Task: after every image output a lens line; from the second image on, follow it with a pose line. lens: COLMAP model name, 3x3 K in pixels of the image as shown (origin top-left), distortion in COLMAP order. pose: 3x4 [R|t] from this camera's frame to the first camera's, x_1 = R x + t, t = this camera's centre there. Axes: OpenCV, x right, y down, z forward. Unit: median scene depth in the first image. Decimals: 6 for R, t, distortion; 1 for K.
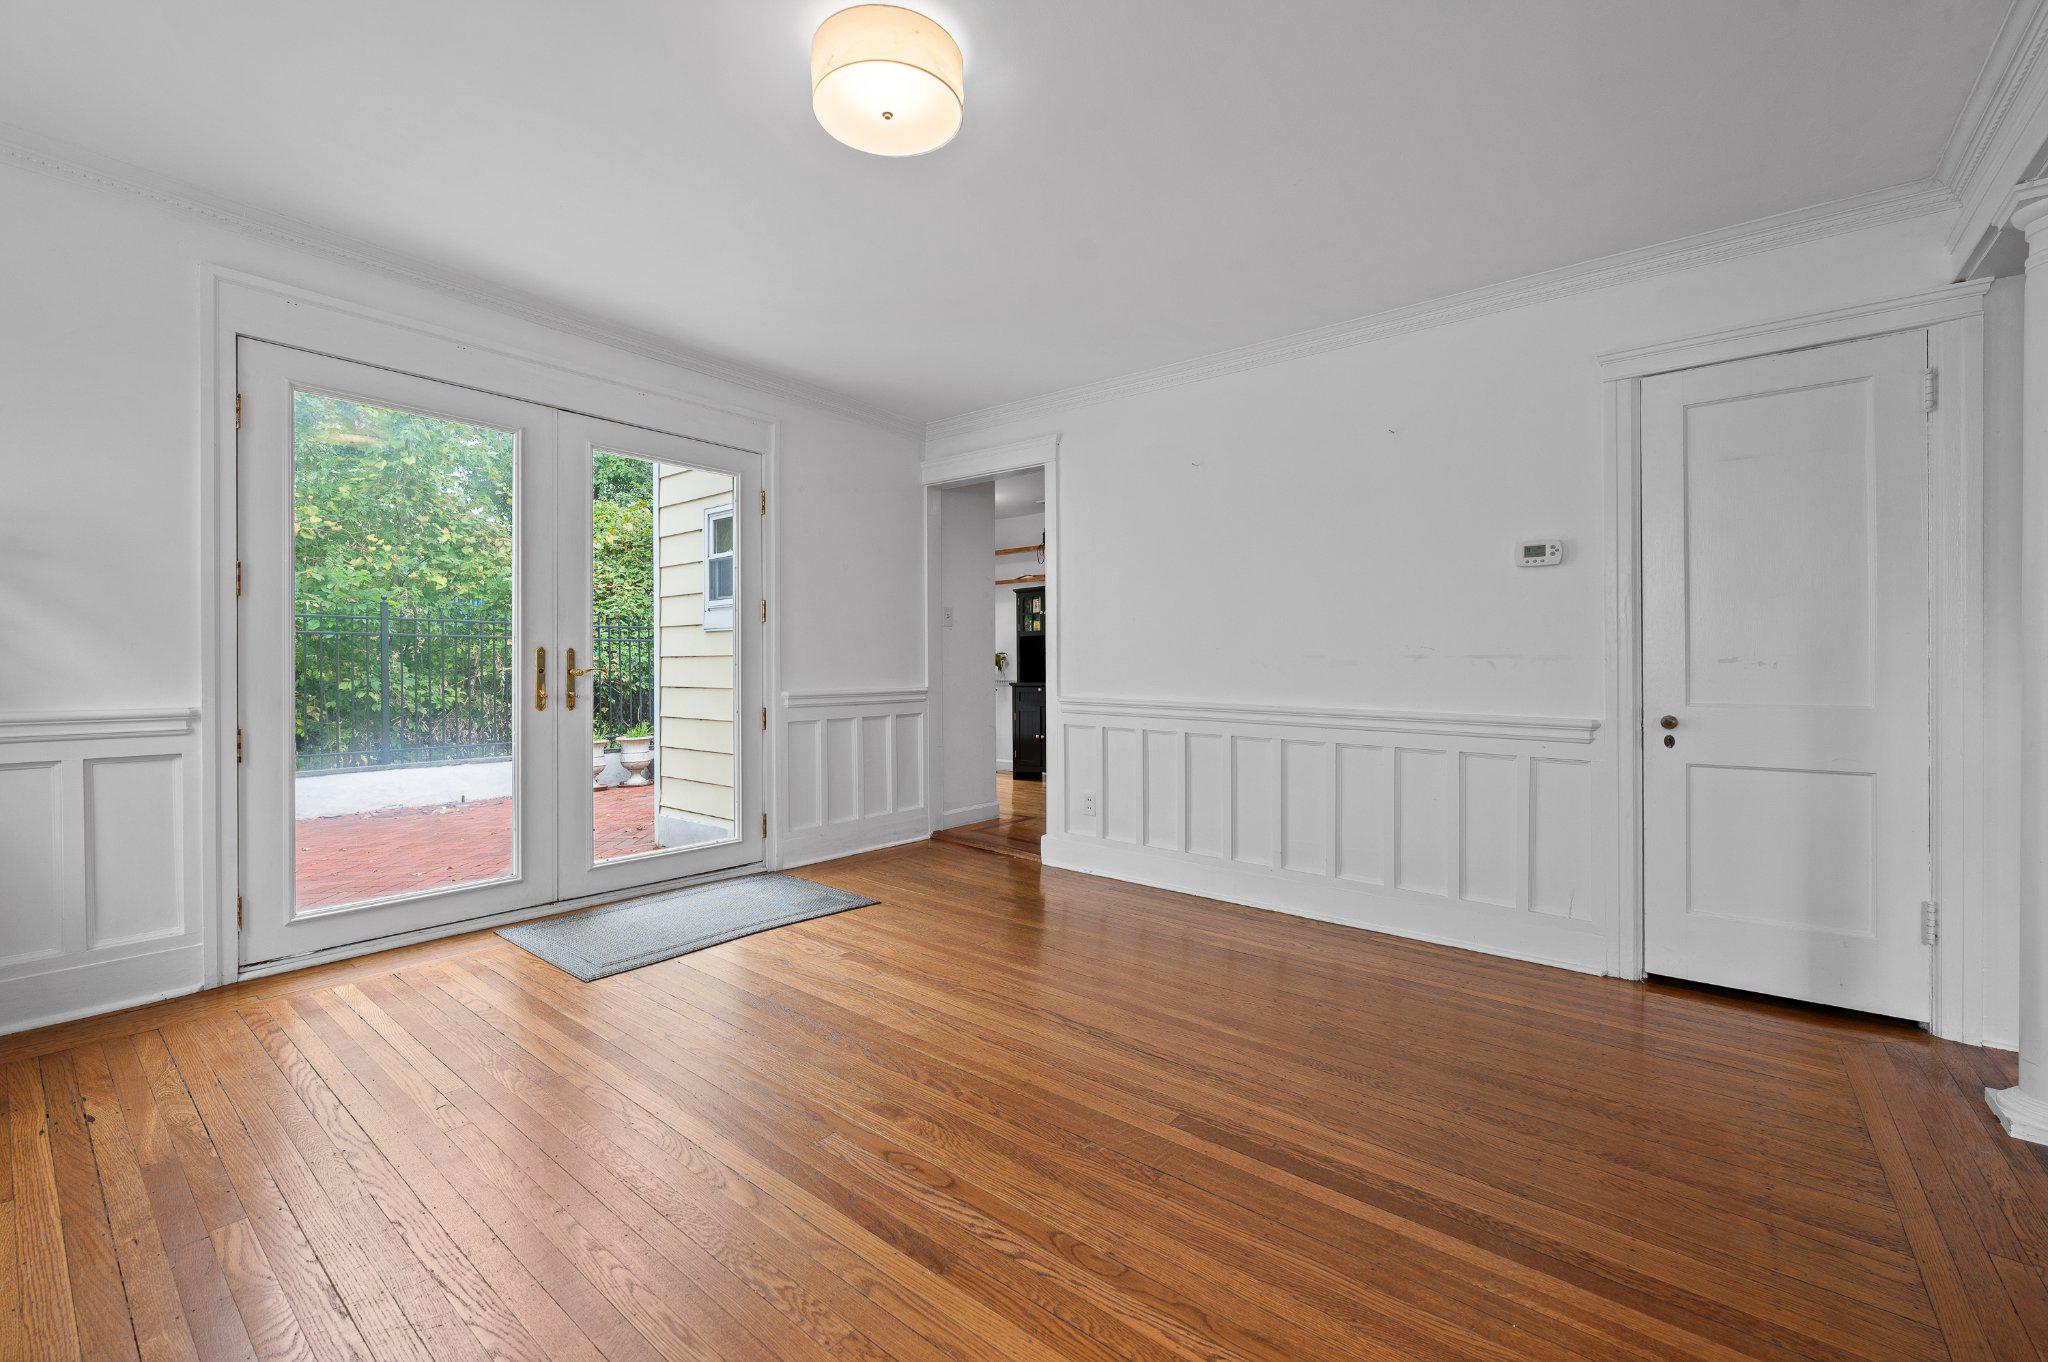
lens RADIAL K [[835.8, 0, 1033.4], [0, 835.8, 665.9], [0, 0, 1]] dist [0.000634, 0.000032]
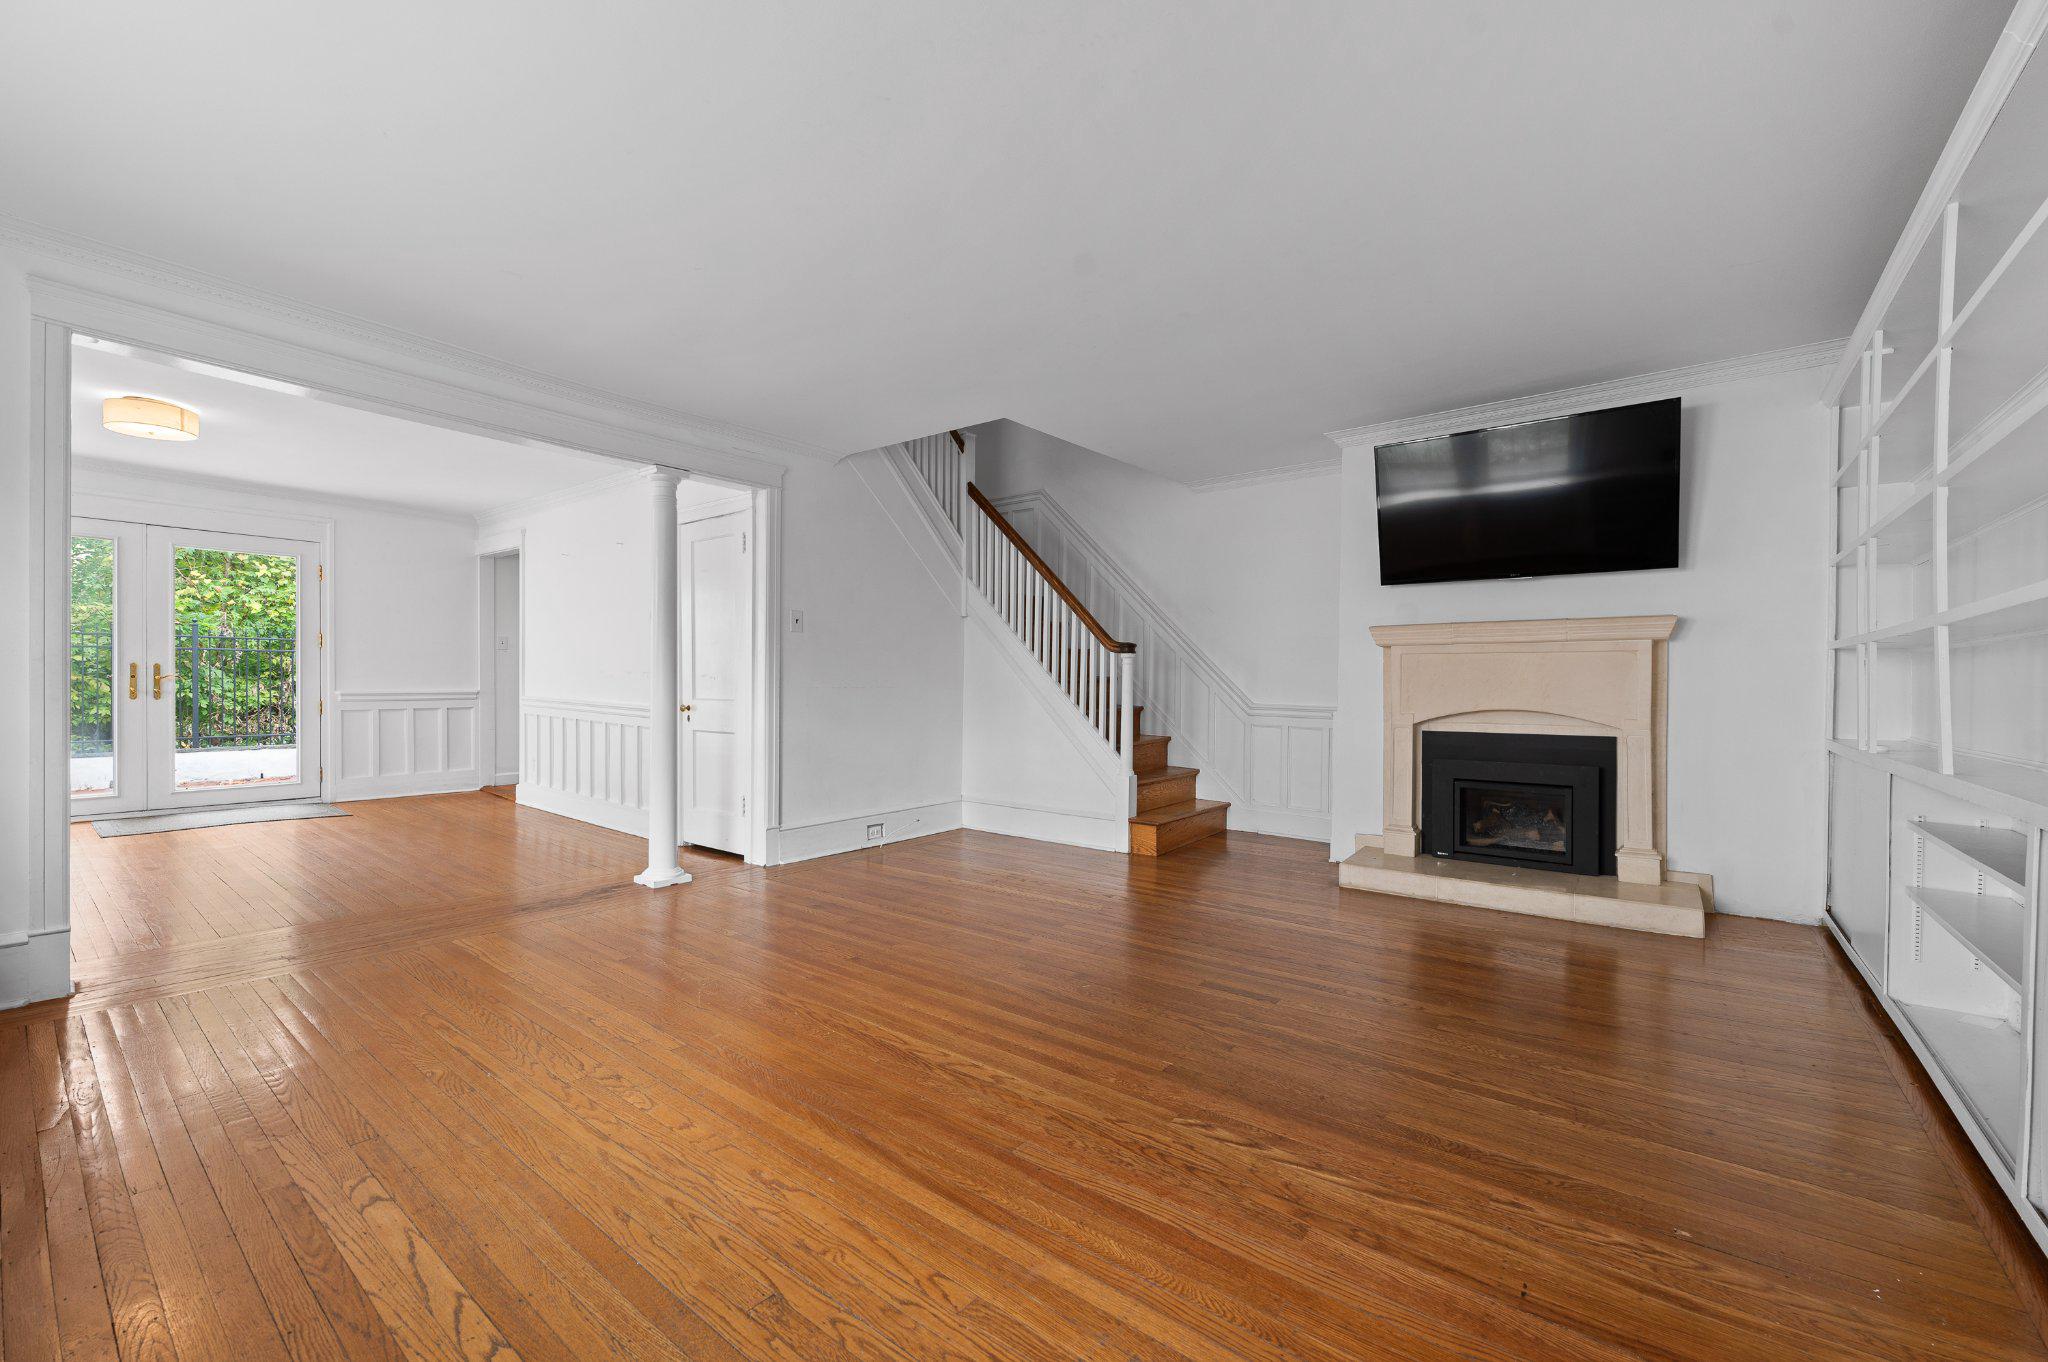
lens RADIAL K [[825.3, 0, 1032.1], [0, 825.3, 683.7], [0, 0, 1]] dist [-0.001213, -0.000215]
pose [[0.999901, 0.008813, 0.010962, 0.468887], [-0.008875, 0.999944, 0.005687, -0.001907], [-0.010911, -0.005784, 0.999924, -0.272636]]
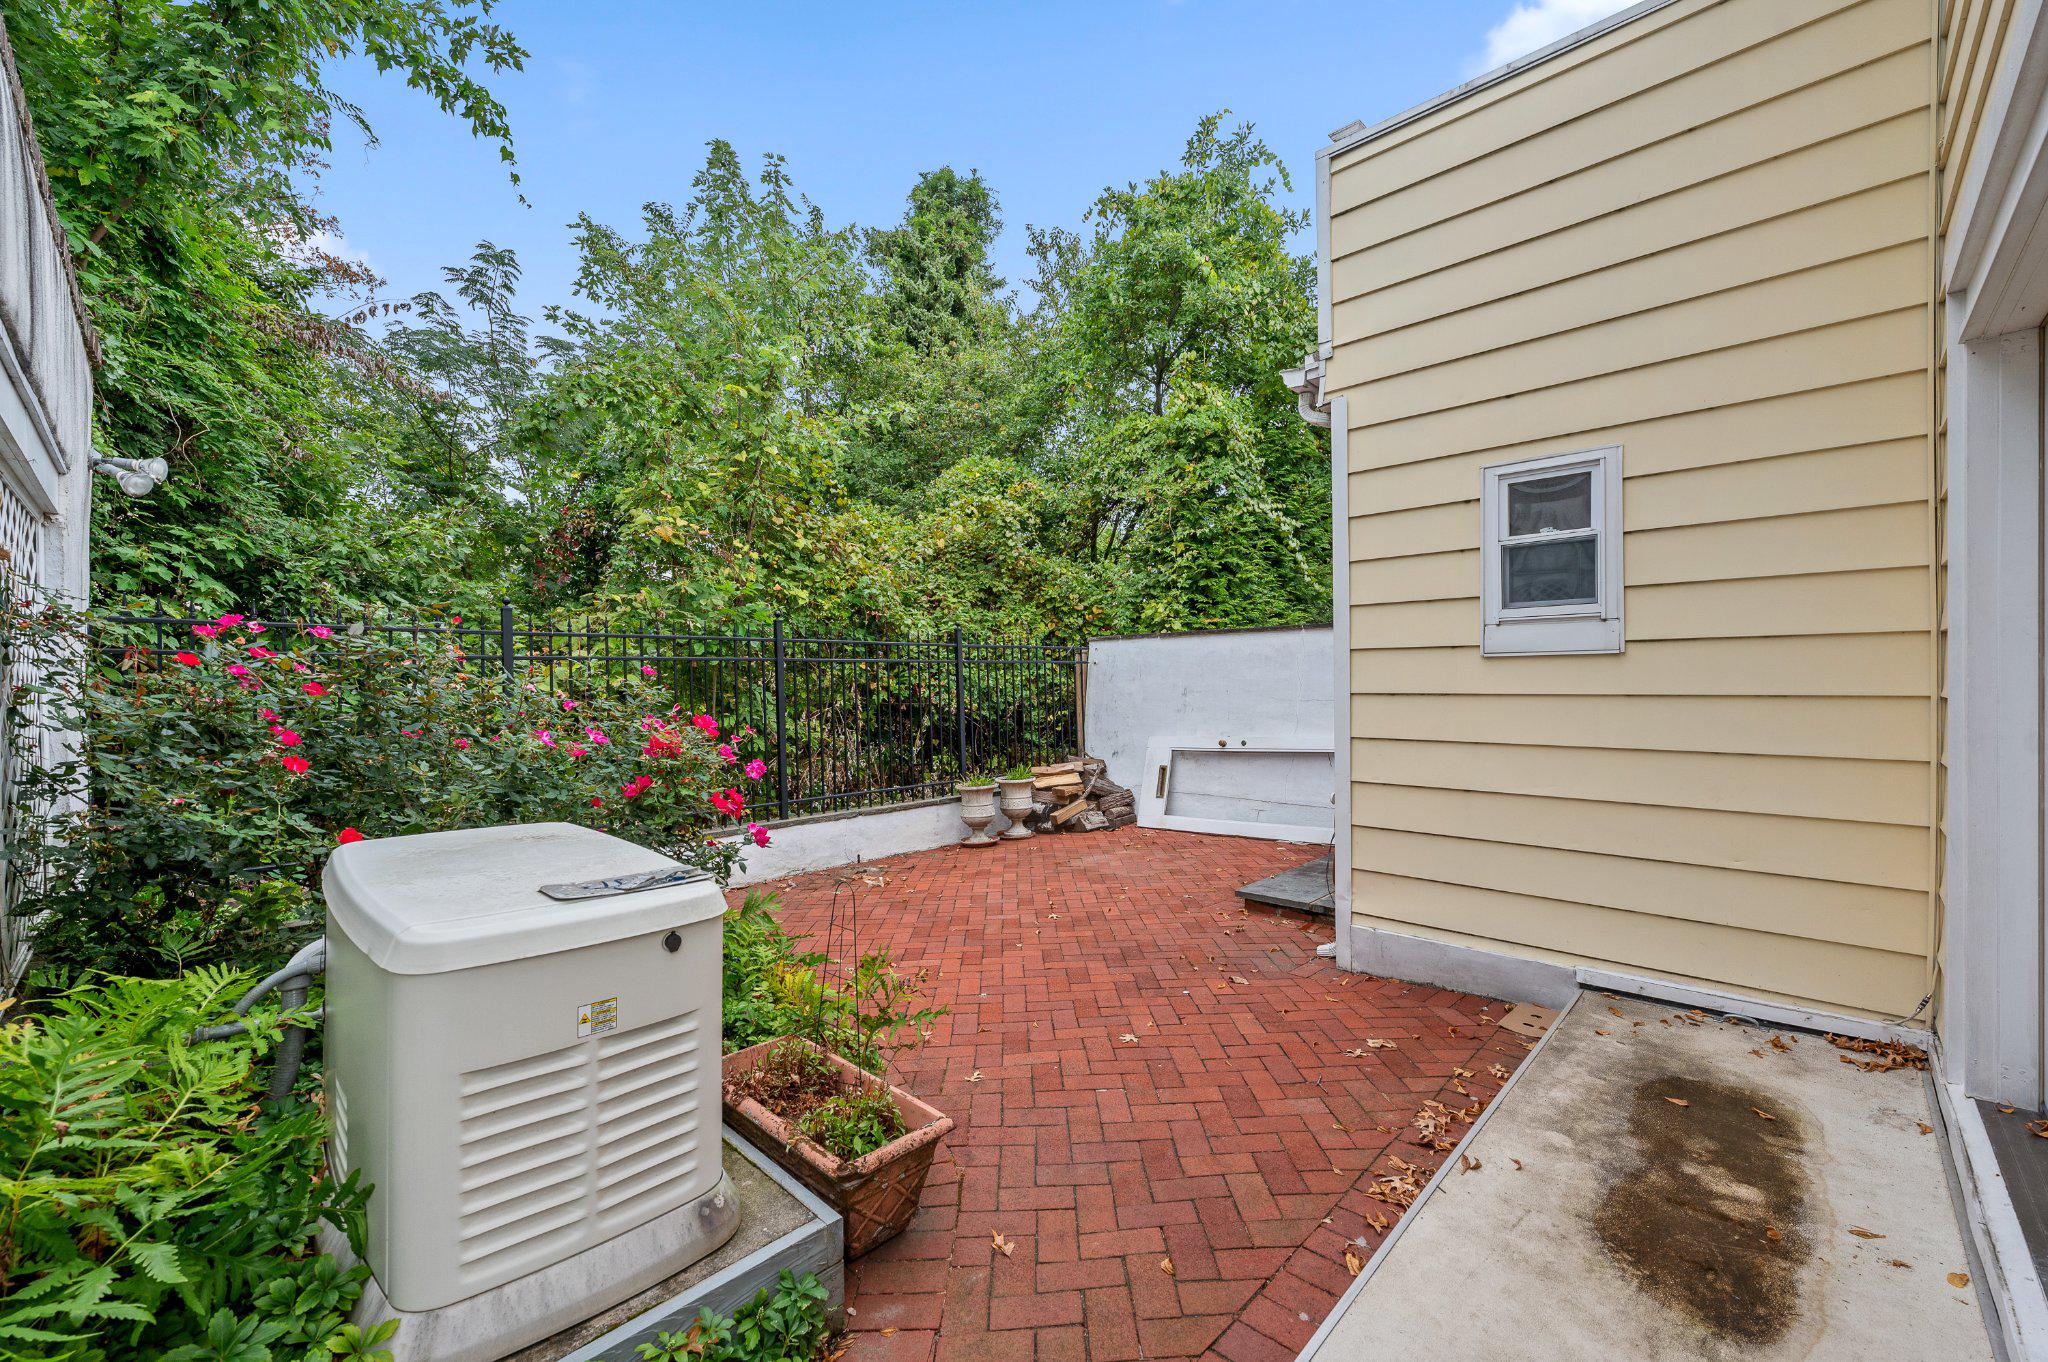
lens RADIAL K [[825.3, 0, 1032.1], [0, 825.3, 683.7], [0, 0, 1]] dist [-0.001213, -0.000215]
pose [[0.995985, -0.007457, -0.089209, -0.416771], [0.008206, 0.999934, 0.008026, -0.017154], [0.089143, -0.008726, 0.995981, 0.202308]]
